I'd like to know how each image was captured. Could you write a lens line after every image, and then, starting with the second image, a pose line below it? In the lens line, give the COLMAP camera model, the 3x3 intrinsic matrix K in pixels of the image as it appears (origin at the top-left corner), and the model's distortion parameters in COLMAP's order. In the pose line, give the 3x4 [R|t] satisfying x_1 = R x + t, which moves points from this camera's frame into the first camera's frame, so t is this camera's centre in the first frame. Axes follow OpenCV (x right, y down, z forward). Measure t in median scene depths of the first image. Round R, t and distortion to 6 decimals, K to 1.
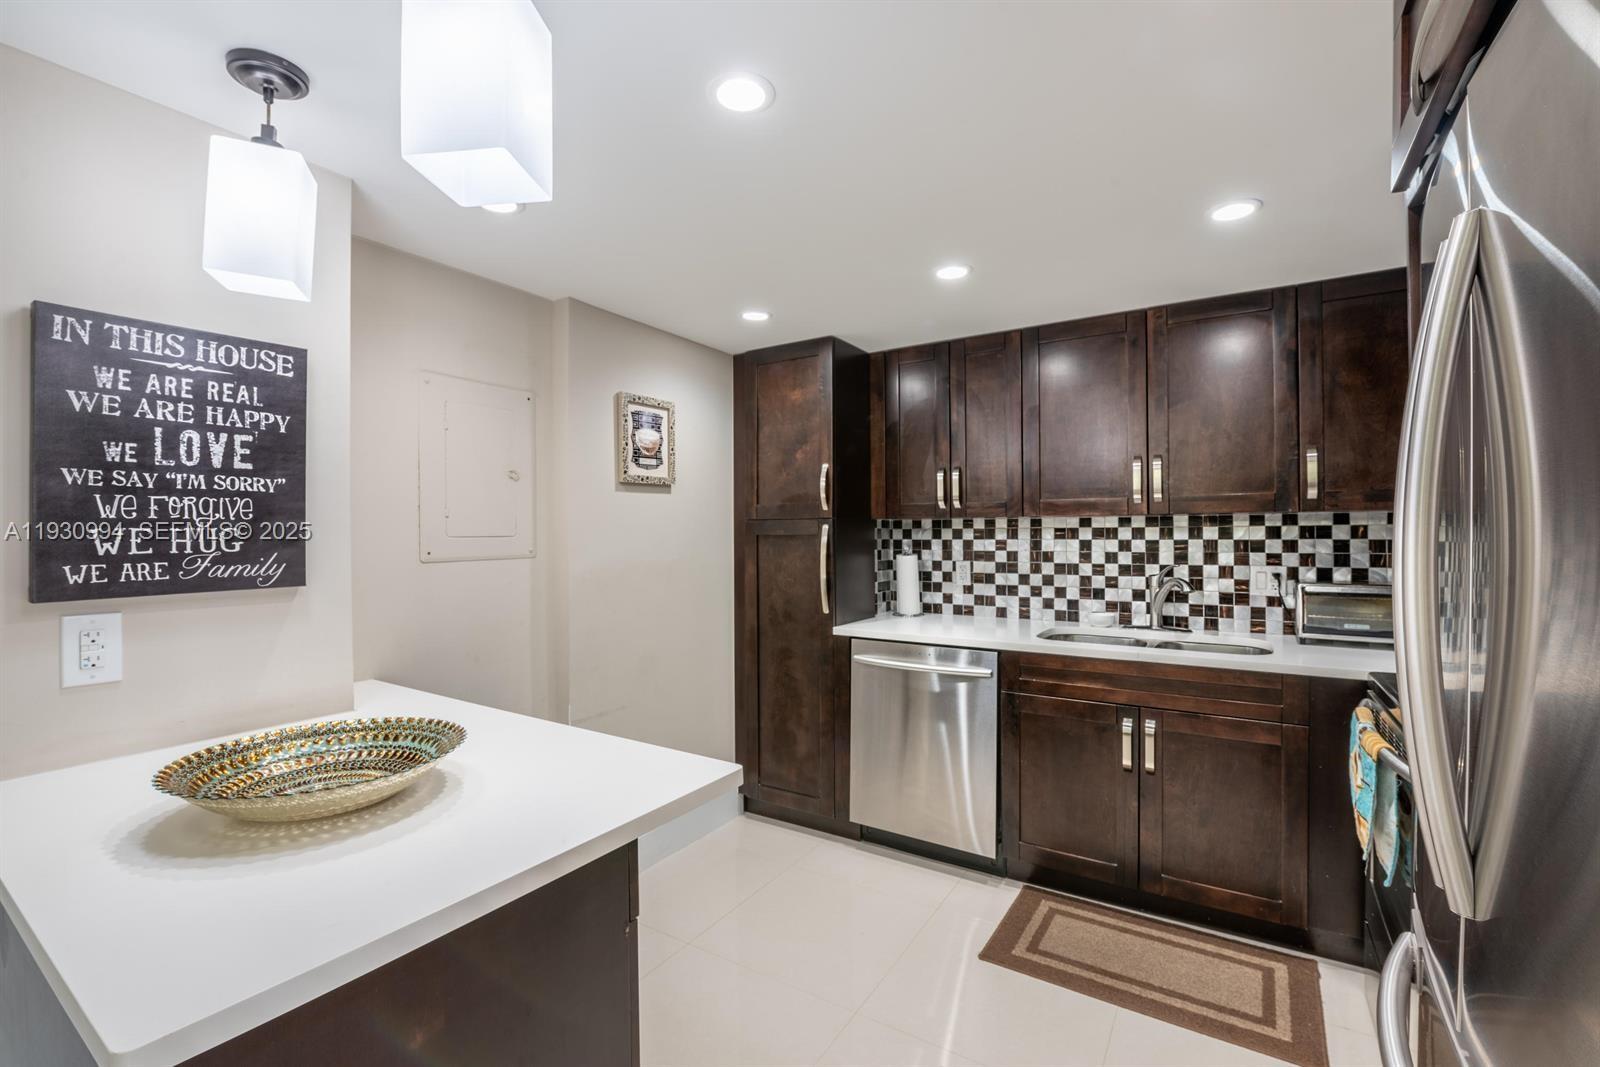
lens RADIAL K [[709.1, 0, 822.6], [0, 709.1, 537.4], [0, 0, 1]] dist [0.000888, -0.012136]
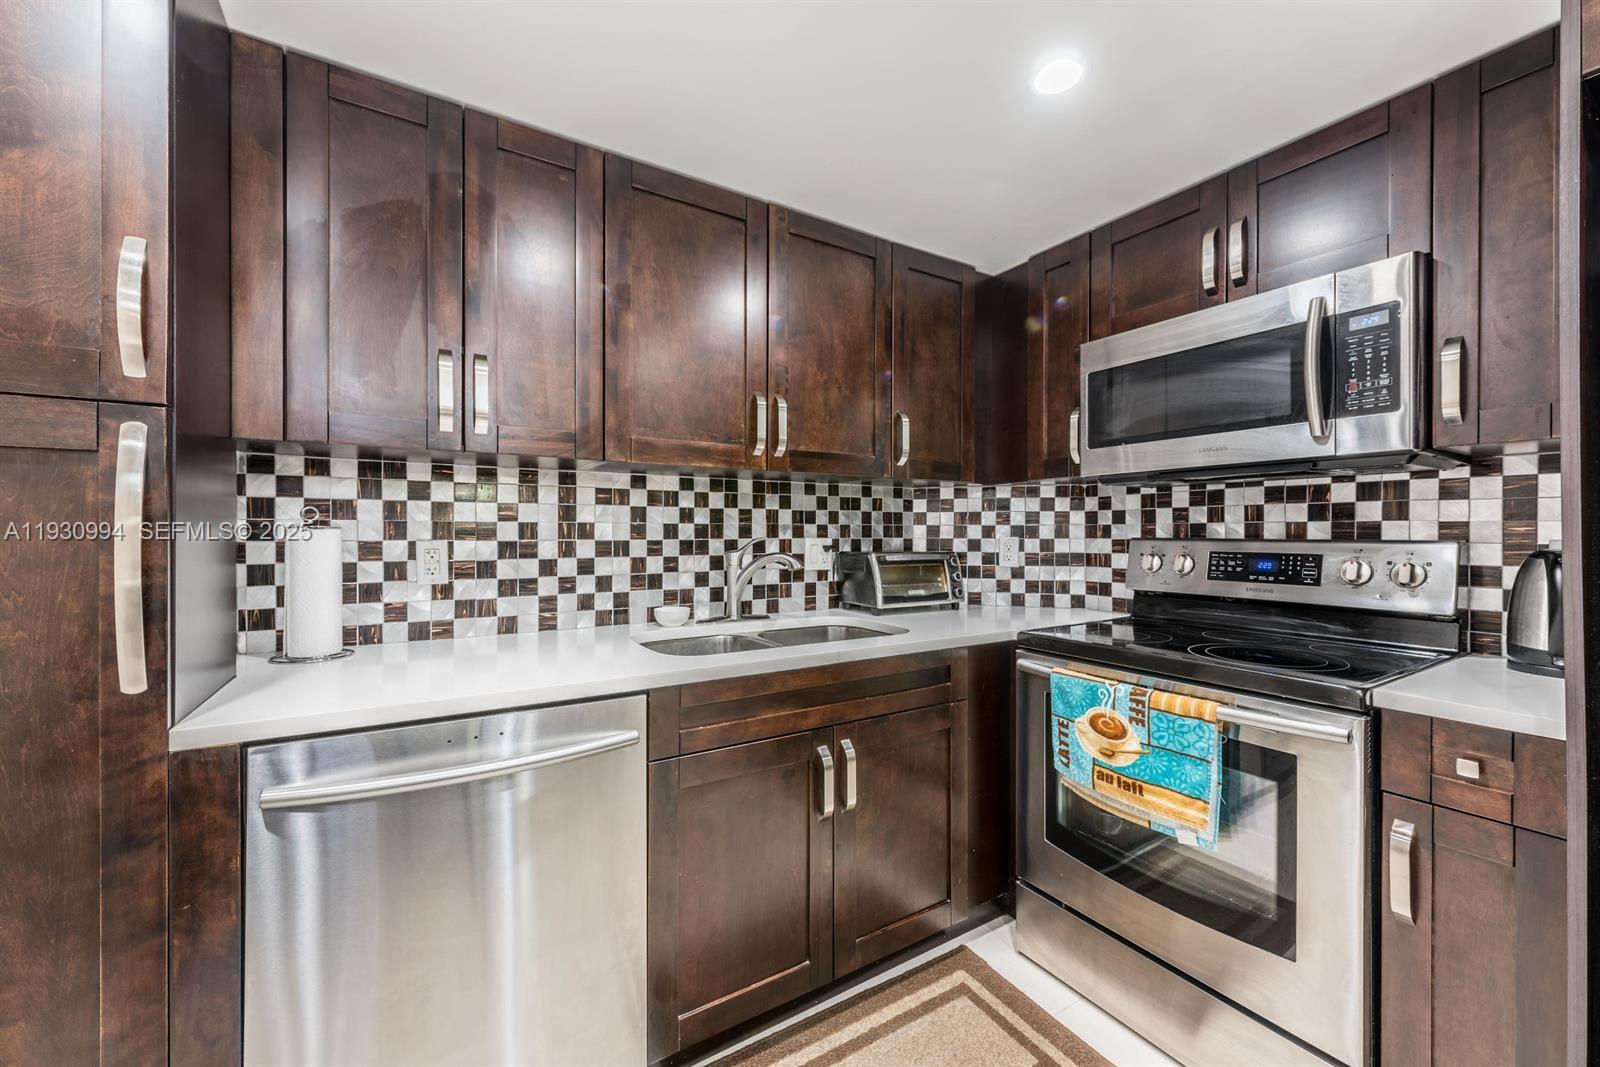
lens RADIAL K [[624.2, 0, 800.0], [0, 624.2, 533.5], [0, 0, 1]] dist [0.006947, 0.000066]
pose [[0.454480, 0.003535, 0.890750, -0.117884], [0.004723, 0.999969, -0.006378, 0.037283], [-0.890744, 0.007106, 0.454449, 0.609552]]
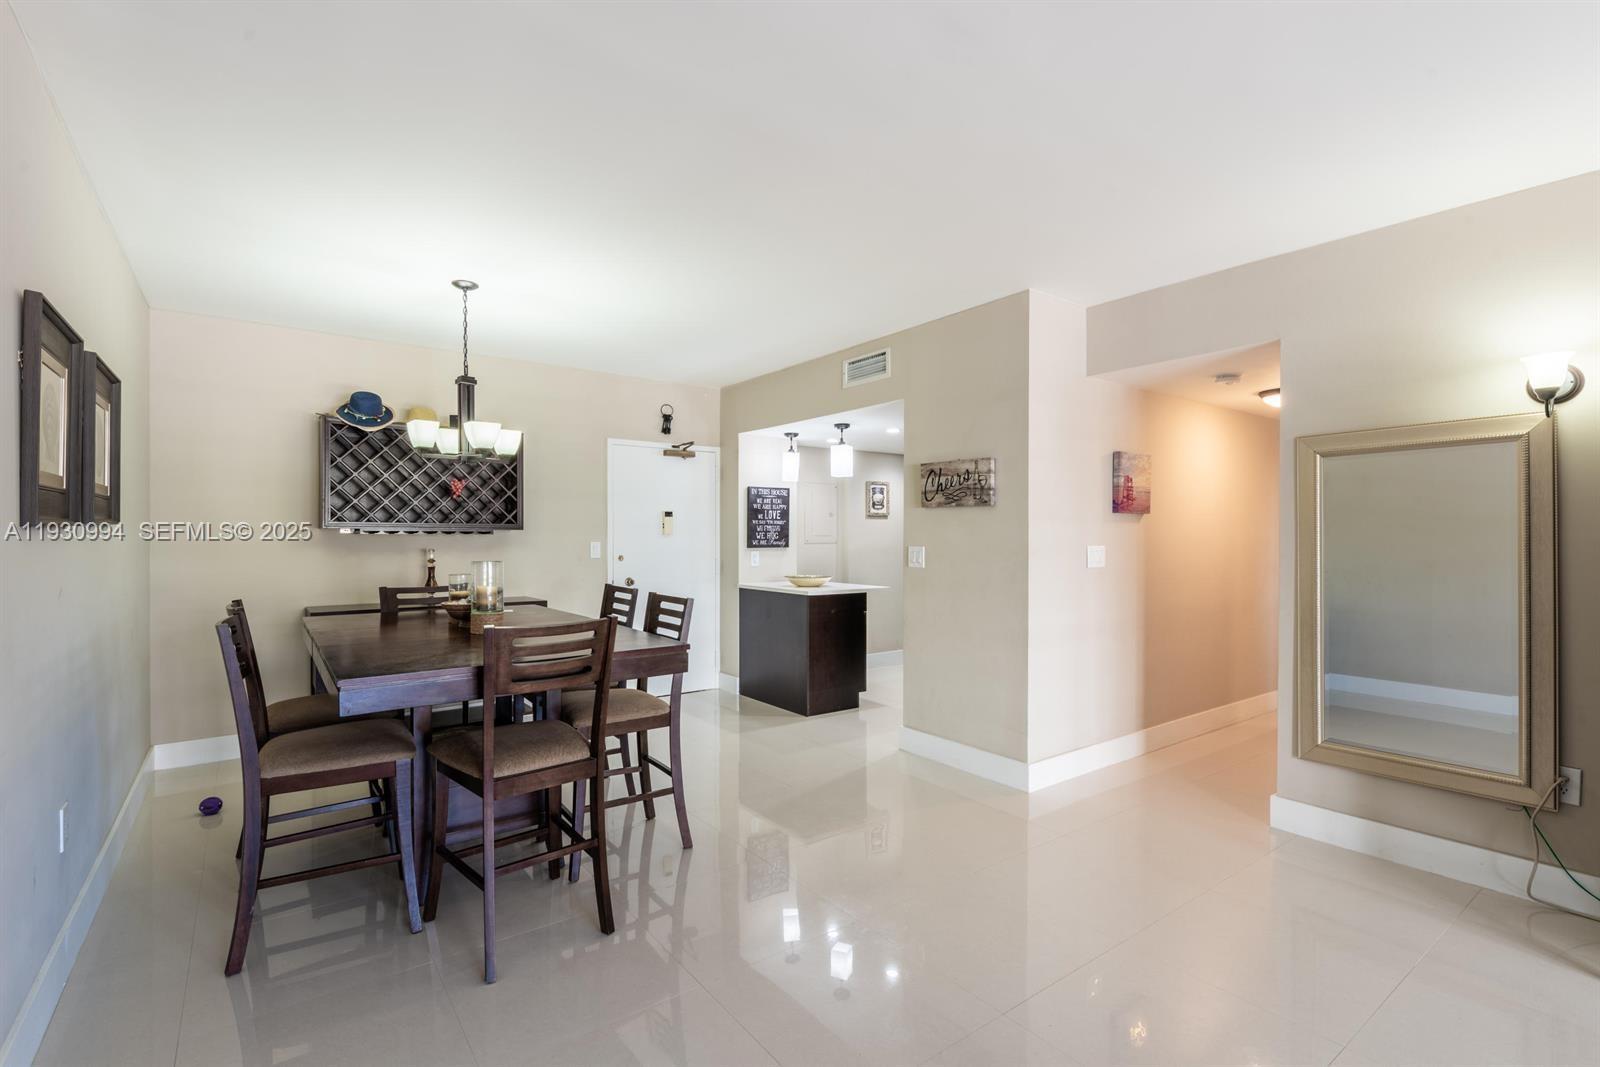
lens RADIAL K [[738.2, 0, 800.0], [0, 738.2, 533.5], [0, 0, 1]] dist [-0.003643, -0.000904]
pose [[0.926755, 0.002605, -0.375656, 0.405598], [-0.007149, 0.999917, -0.010701, 0.015625], [0.375597, 0.012603, 0.926697, -1.292995]]
